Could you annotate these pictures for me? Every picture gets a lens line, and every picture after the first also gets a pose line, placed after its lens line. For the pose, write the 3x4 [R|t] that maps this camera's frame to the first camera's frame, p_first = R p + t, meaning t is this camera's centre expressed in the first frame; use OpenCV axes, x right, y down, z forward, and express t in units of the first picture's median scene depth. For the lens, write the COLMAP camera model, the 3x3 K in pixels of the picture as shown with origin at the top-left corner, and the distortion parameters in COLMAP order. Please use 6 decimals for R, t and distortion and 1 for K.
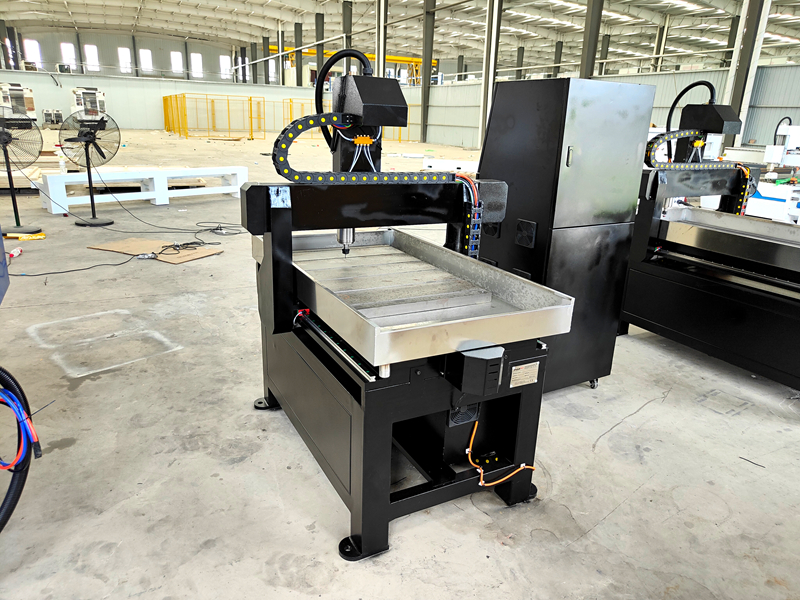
lens RADIAL K [[562.9, 0, 401.0], [0, 562.9, 299.7], [0, 0, 1]] dist [0.008136, -0.001975]
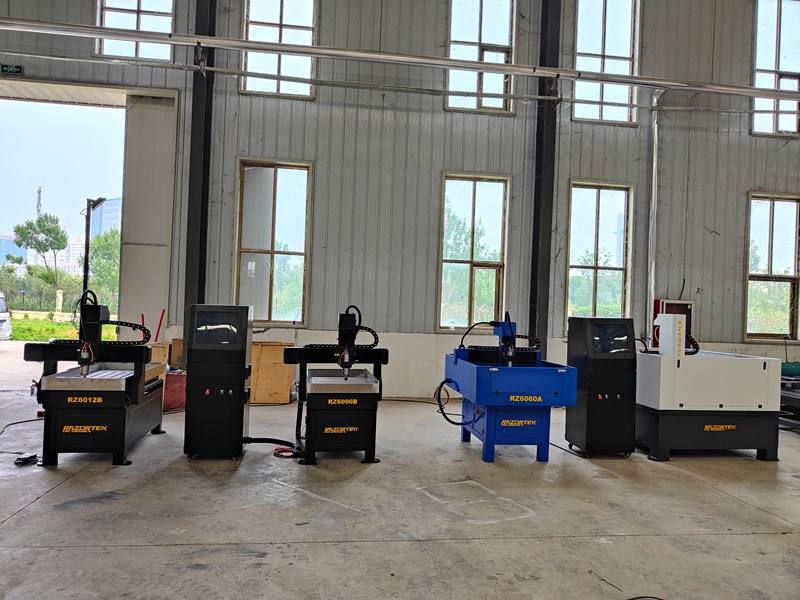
lens RADIAL K [[562.9, 0, 397.5], [0, 562.9, 298.8], [0, 0, 1]] dist [0.008136, -0.001975]
pose [[-0.942658, -0.065741, 0.327220, -0.742568], [0.033484, 0.956835, 0.288696, -0.761373], [-0.332075, 0.283098, -0.899767, 2.064357]]
